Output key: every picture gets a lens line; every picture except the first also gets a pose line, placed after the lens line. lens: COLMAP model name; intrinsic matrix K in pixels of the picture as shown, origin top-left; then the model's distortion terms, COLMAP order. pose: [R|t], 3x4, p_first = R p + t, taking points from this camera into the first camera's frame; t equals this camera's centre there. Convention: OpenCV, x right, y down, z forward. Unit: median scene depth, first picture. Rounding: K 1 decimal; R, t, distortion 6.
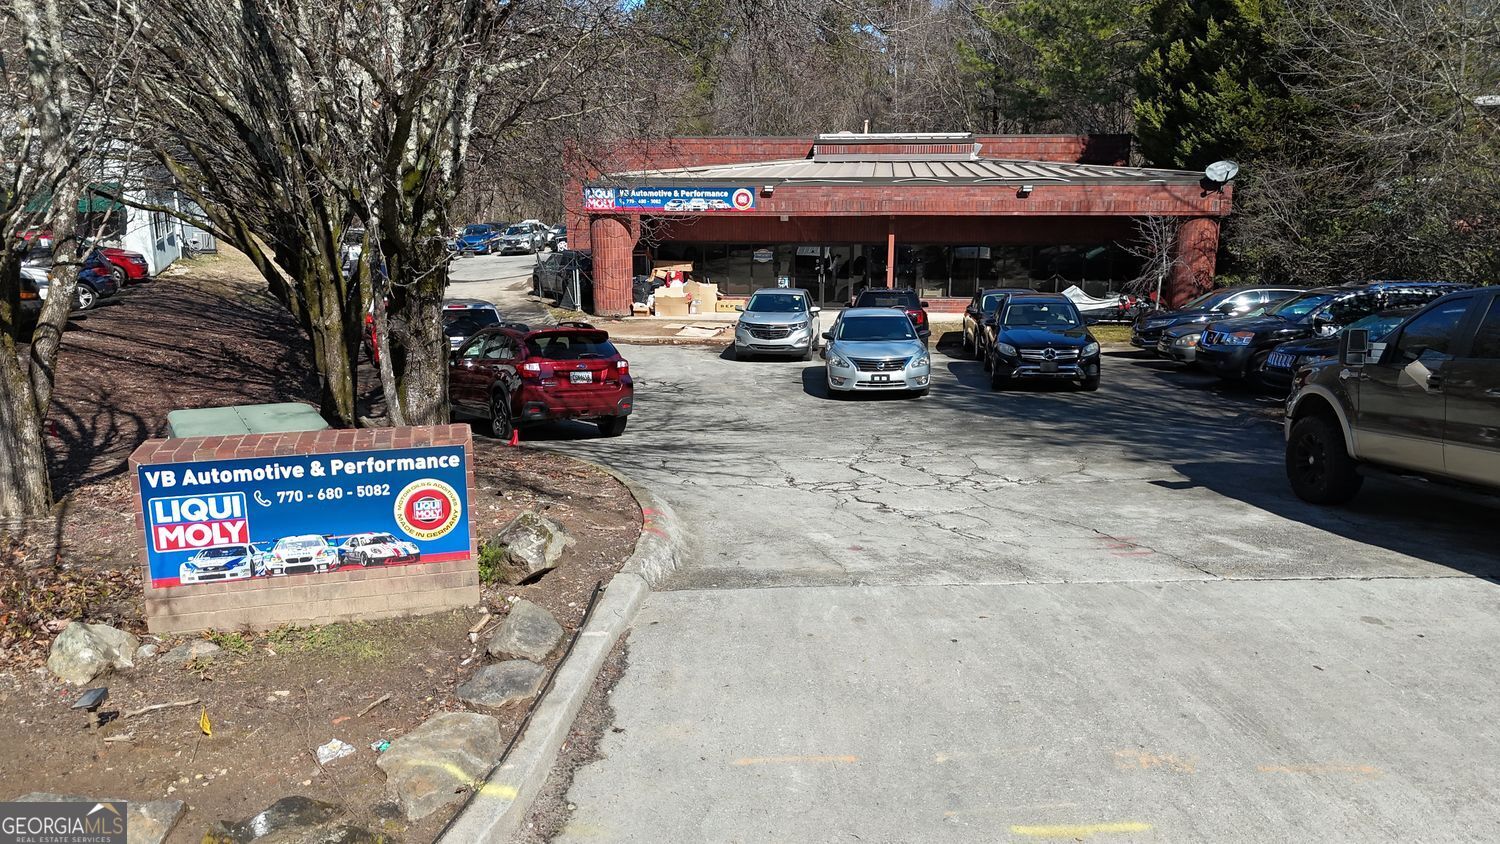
lens RADIAL K [[1090.0, 0, 750.0], [0, 1090.0, 422.0], [0, 0, 1]] dist [0.076142, -0.073920]
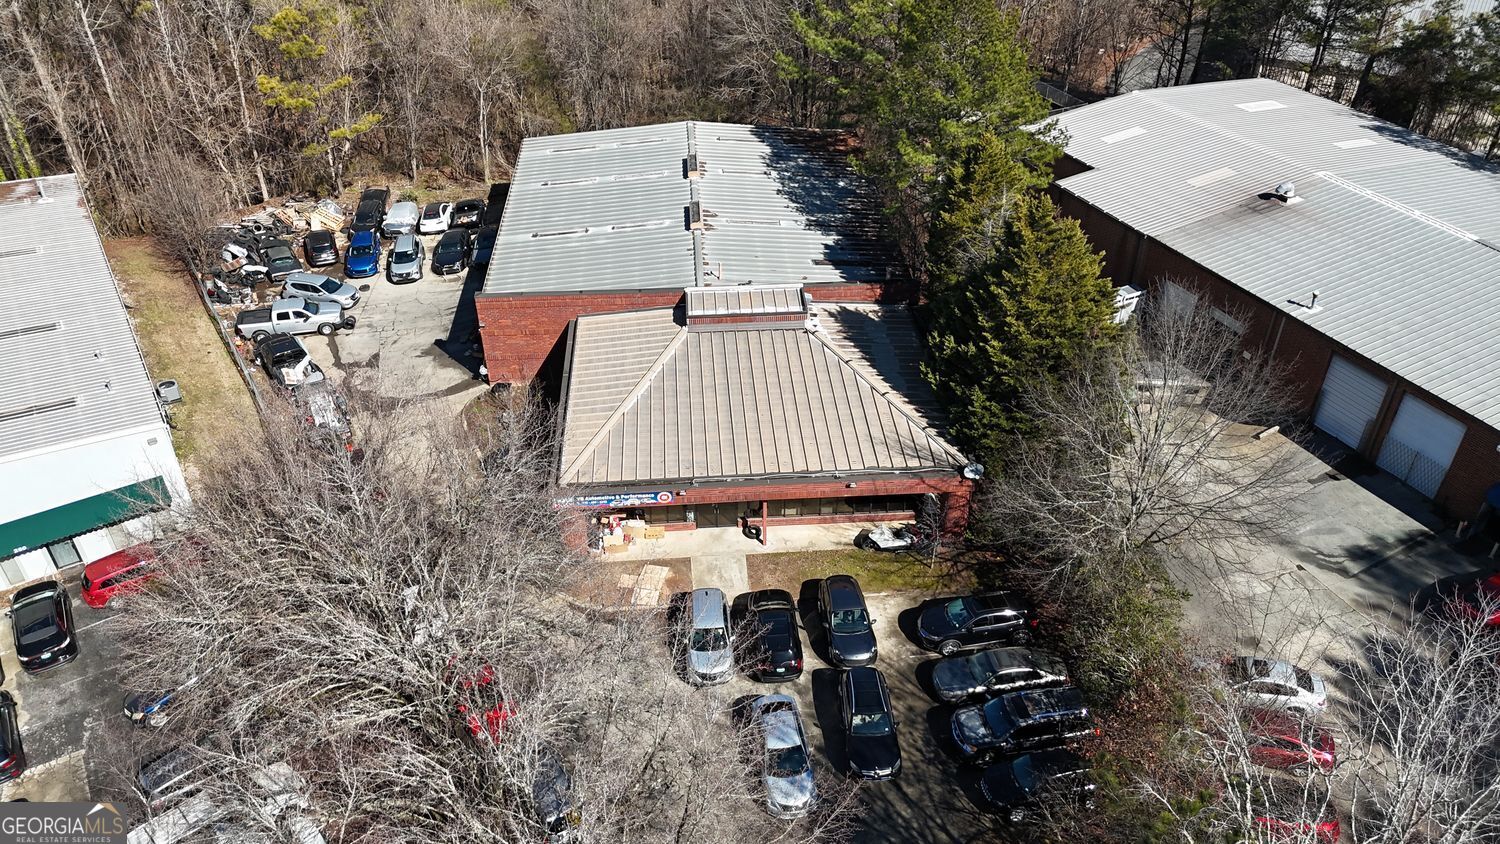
lens RADIAL K [[1100.2, 0, 750.0], [0, 1100.2, 415.8], [0, 0, 1]] dist [0.086176, -0.082011]
pose [[0.981811, -0.112515, 0.152931, -0.106382], [0.048842, 0.928053, 0.369231, -0.836438], [-0.183472, -0.355046, 0.916668, -0.325728]]
